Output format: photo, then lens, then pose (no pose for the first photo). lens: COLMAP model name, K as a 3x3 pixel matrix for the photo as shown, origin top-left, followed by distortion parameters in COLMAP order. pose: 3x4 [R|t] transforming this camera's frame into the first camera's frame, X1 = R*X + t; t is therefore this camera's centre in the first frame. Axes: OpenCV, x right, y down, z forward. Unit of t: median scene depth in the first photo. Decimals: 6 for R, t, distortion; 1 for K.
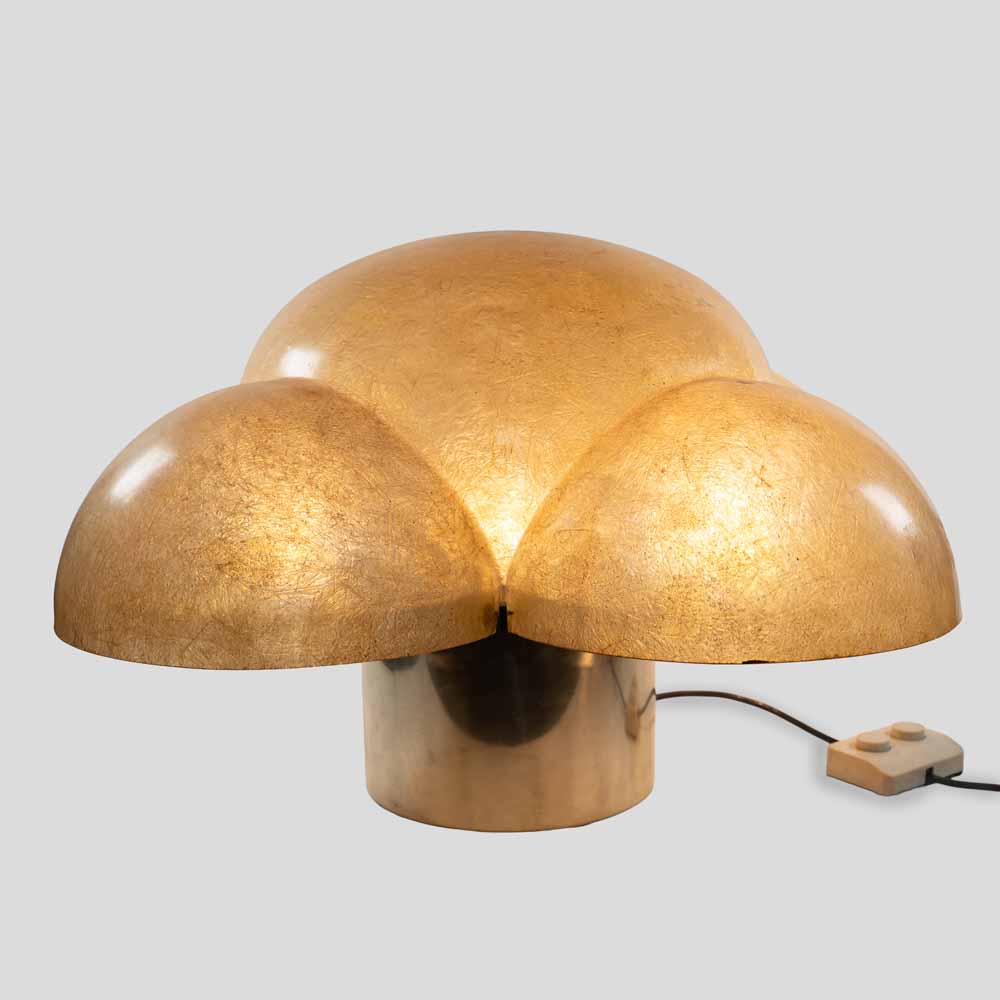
lens RADIAL K [[1832.0, 0, 500.6], [0, 1832.0, 497.4], [0, 0, 1]] dist [-0.050099, 0.000000]
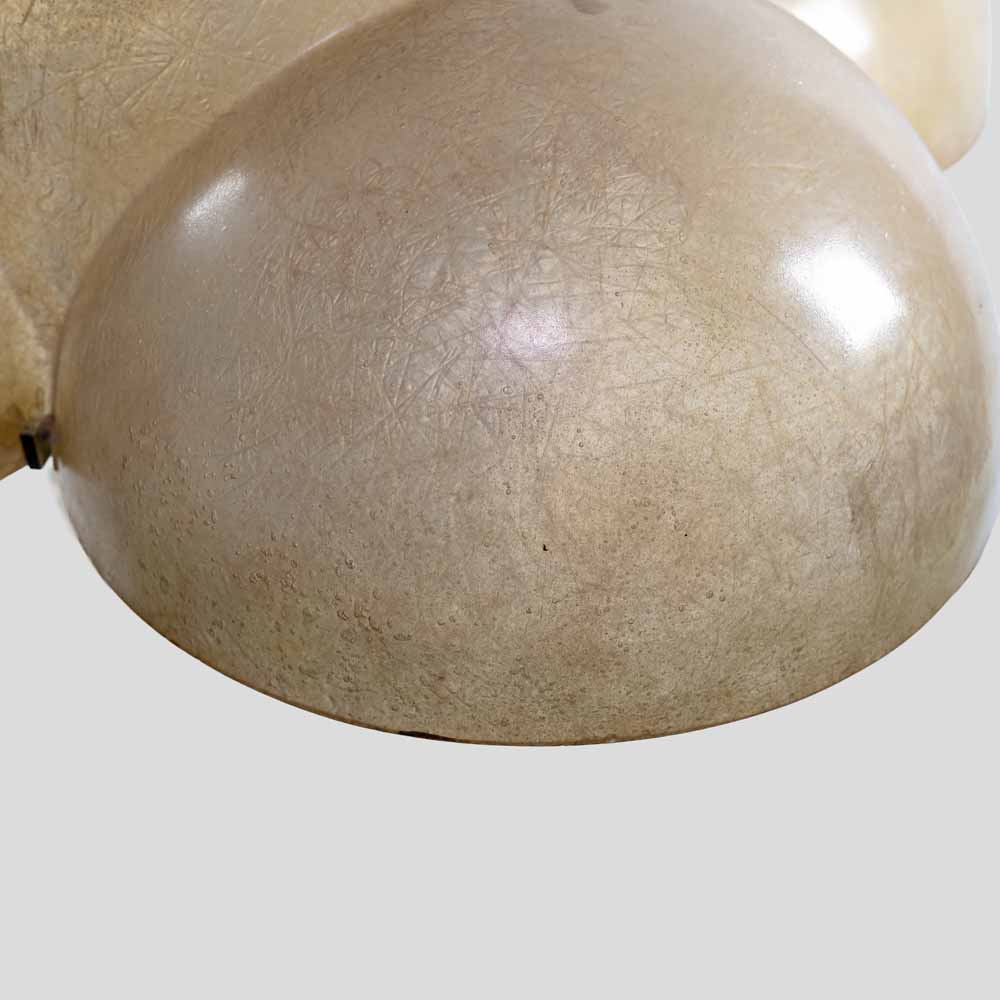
lens RADIAL K [[1832.0, 0, 492.2], [0, 1832.0, 493.0], [0, 0, 1]] dist [-0.050099, 0.000000]
pose [[0.980473, 0.150391, -0.126711, 0.203322], [-0.071015, 0.871622, 0.485007, -0.188407], [0.183385, -0.466537, 0.865282, 0.624430]]
